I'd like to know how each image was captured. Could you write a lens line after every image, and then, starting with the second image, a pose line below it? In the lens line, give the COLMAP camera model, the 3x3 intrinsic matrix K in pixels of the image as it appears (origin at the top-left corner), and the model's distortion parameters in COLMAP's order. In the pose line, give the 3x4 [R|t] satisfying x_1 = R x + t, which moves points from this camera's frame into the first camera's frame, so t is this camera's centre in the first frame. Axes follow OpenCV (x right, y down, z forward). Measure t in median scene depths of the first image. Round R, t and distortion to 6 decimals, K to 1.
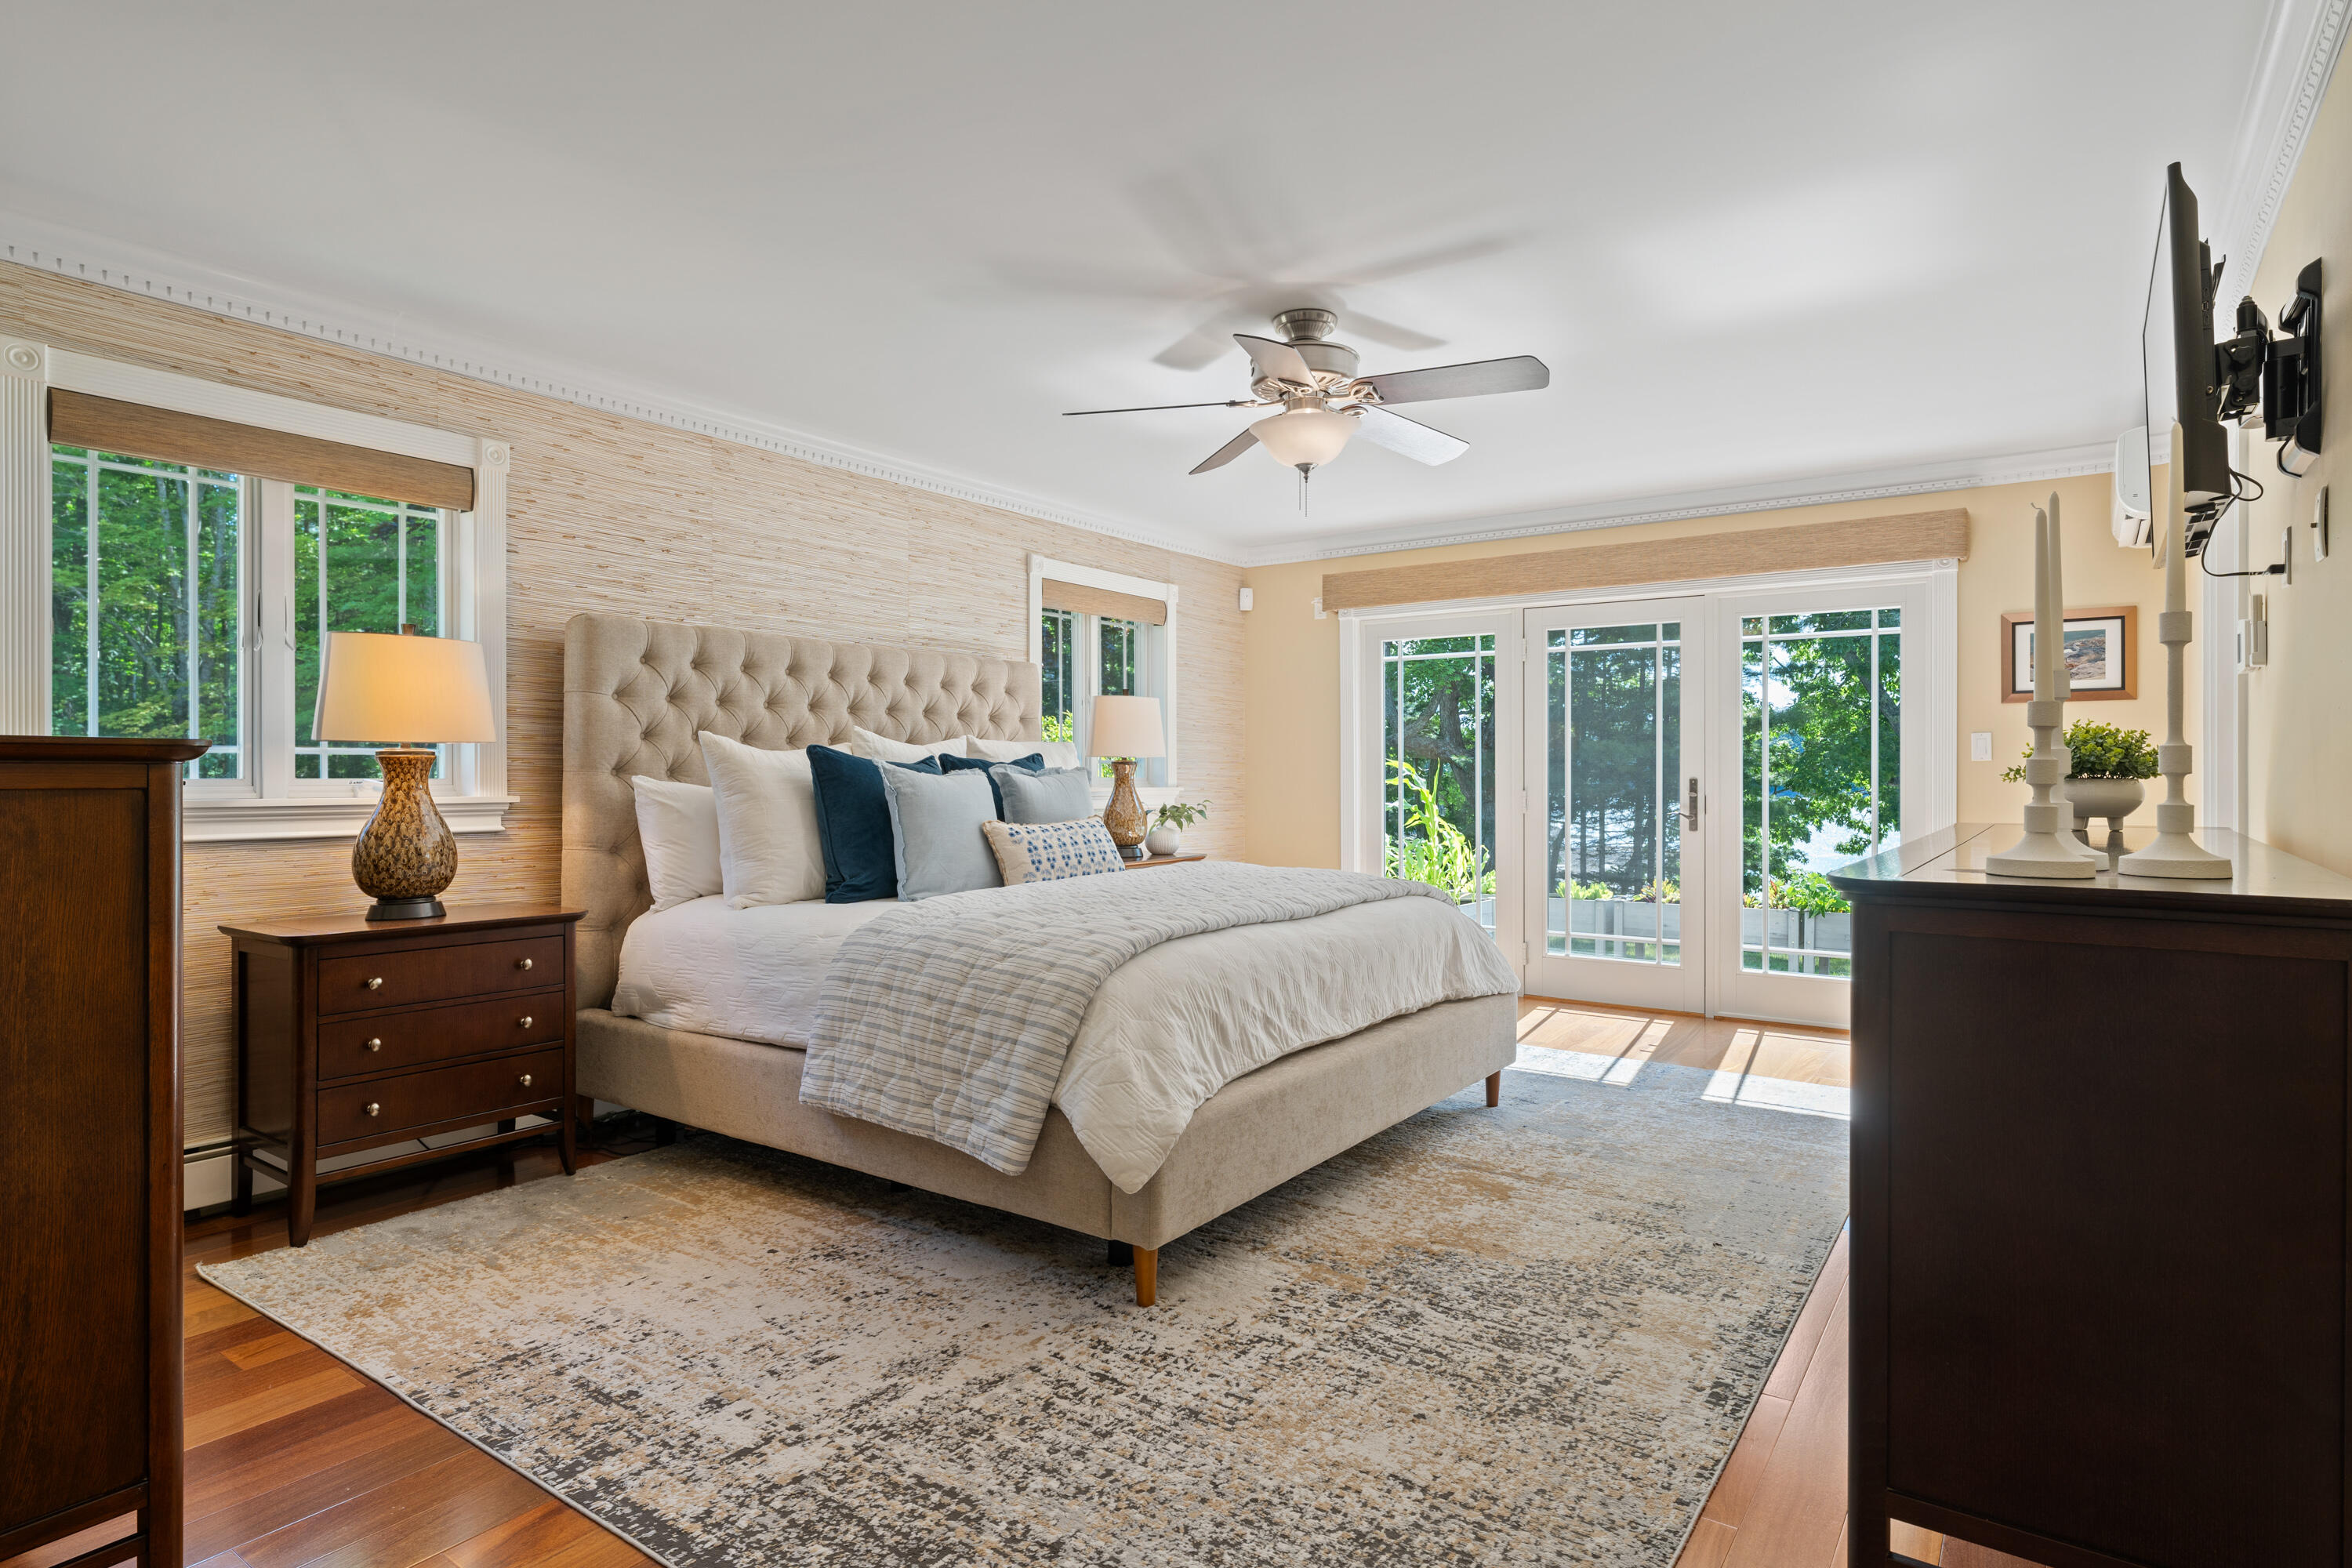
lens RADIAL K [[1271.5, 0, 1176.3], [0, 1271.5, 774.0], [0, 0, 1]] dist [-0.000934, 0.000021]
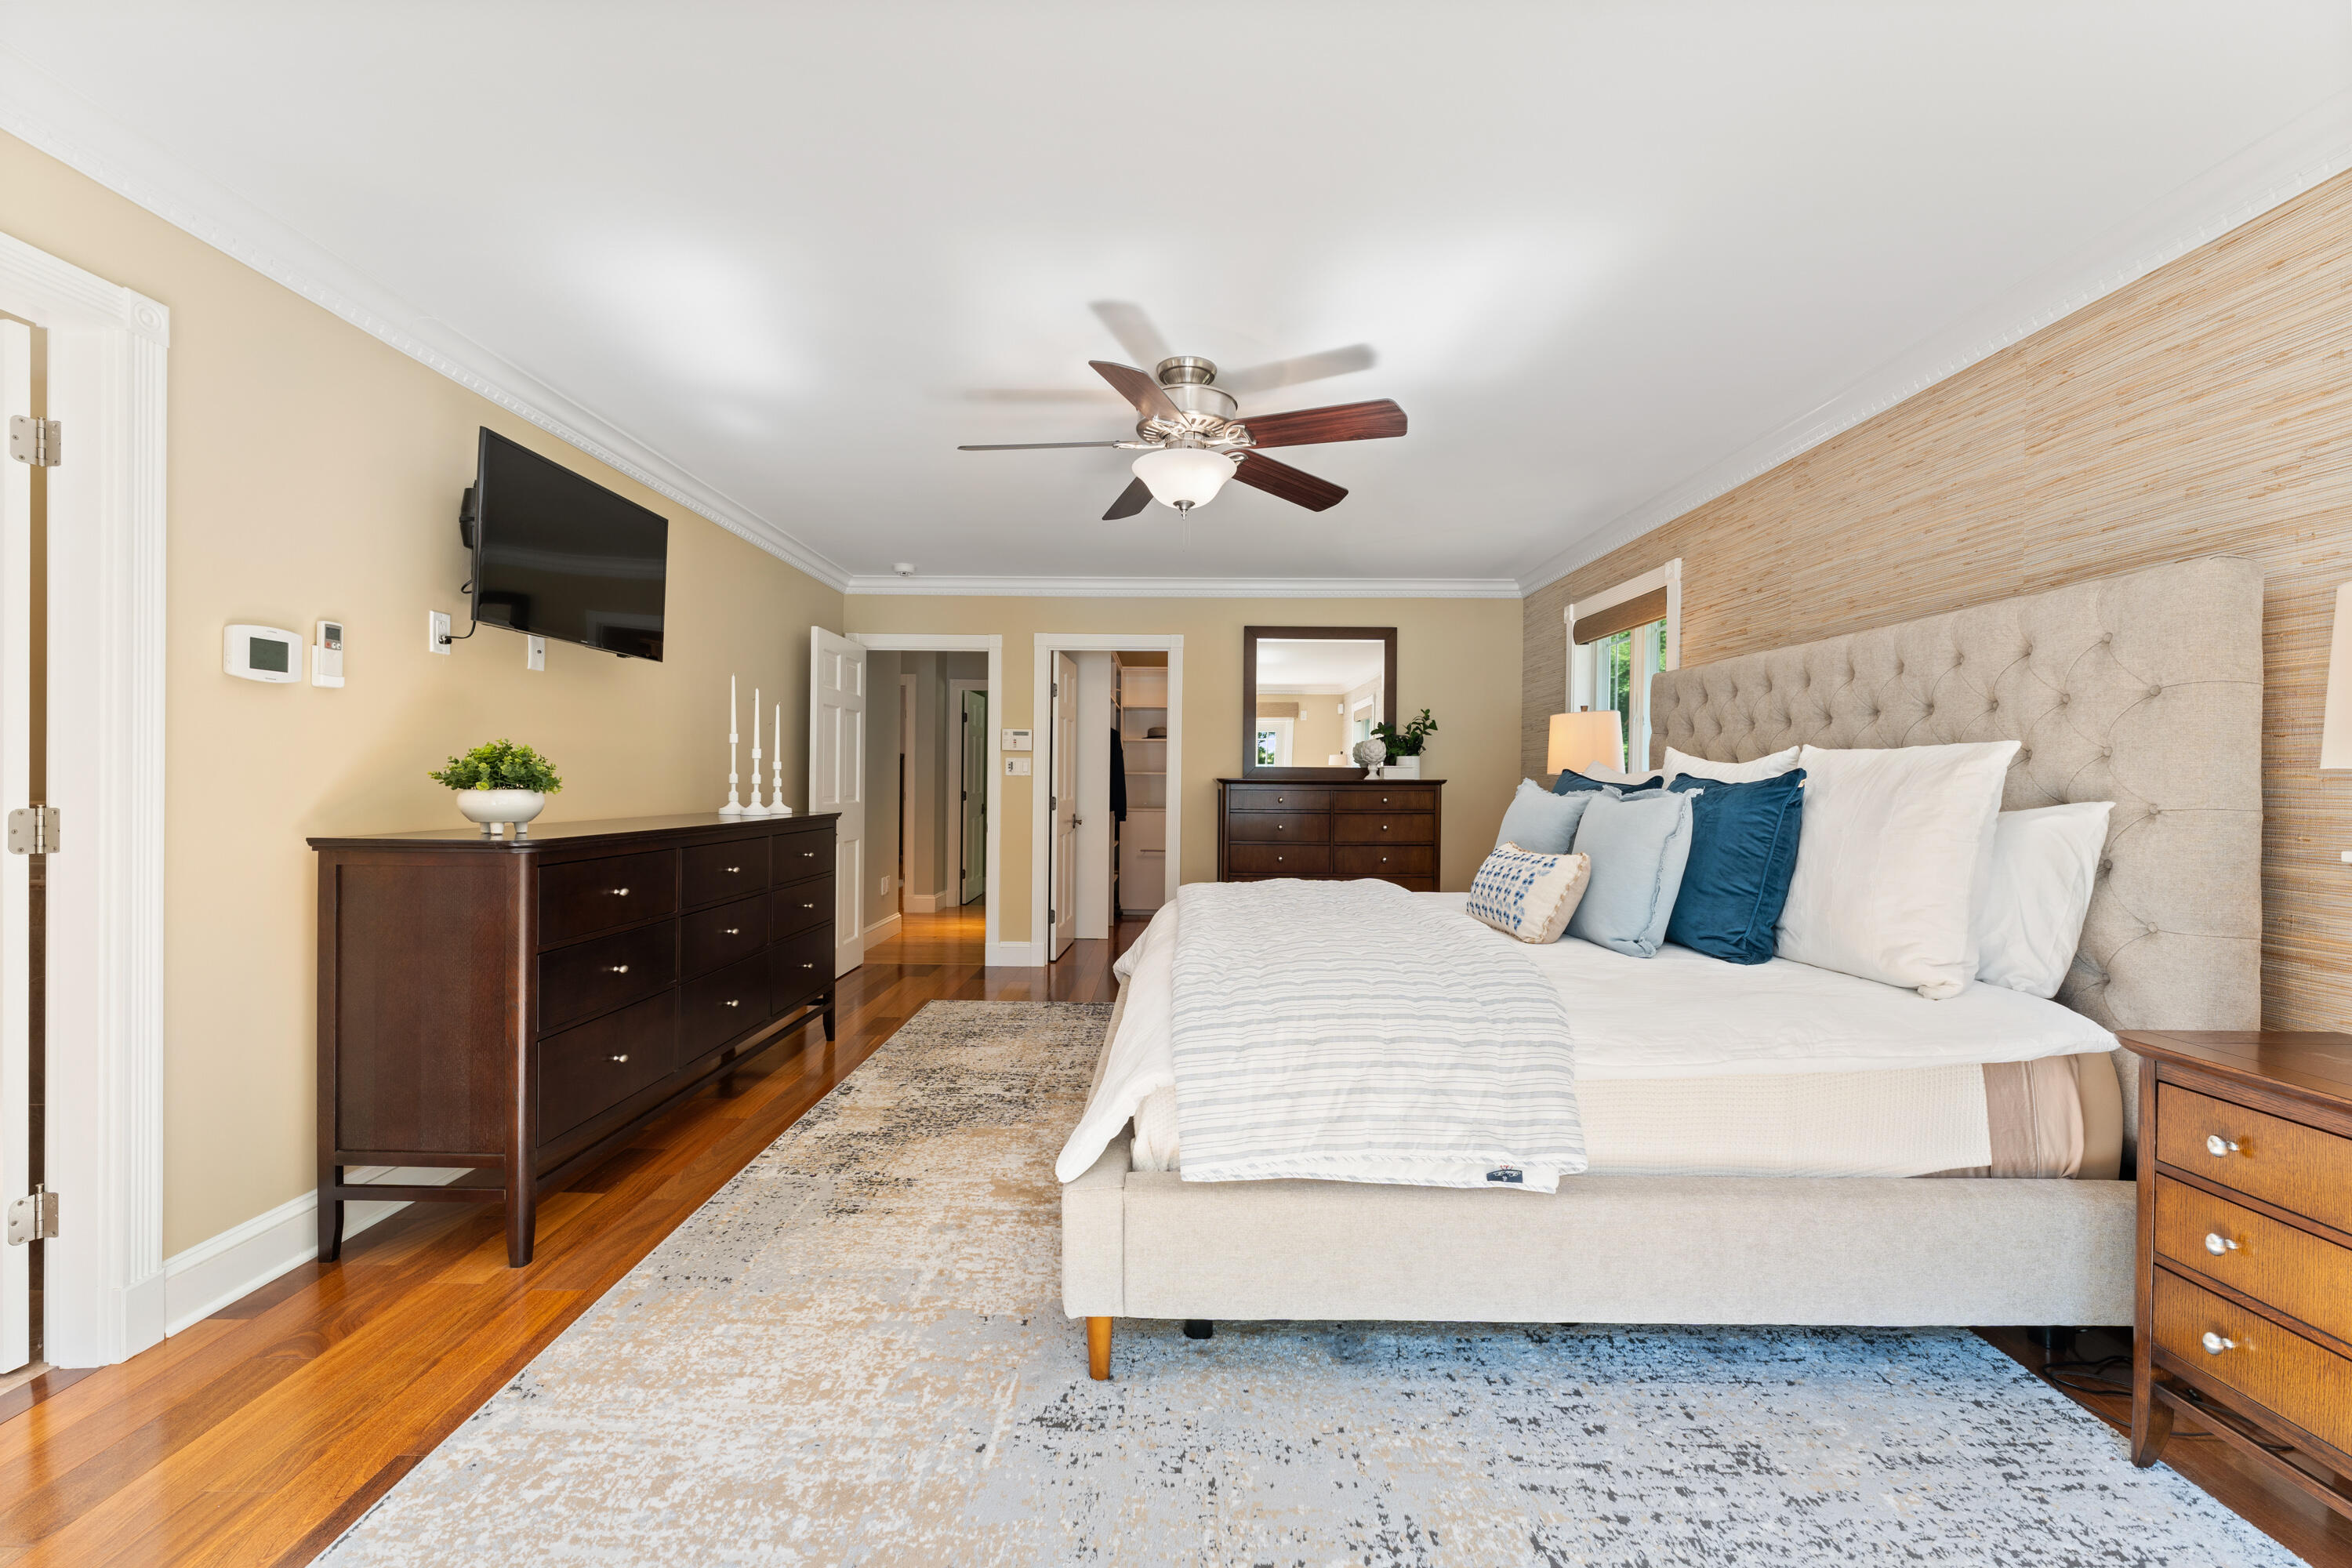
lens RADIAL K [[935.9, 0, 1175.0], [0, 935.9, 781.3], [0, 0, 1]] dist [-0.000129, -0.000031]
pose [[-0.818925, -0.004754, -0.573881, 0.748174], [-0.008671, 0.999954, 0.004089, -0.017668], [0.573835, 0.008325, -0.818928, 2.196185]]
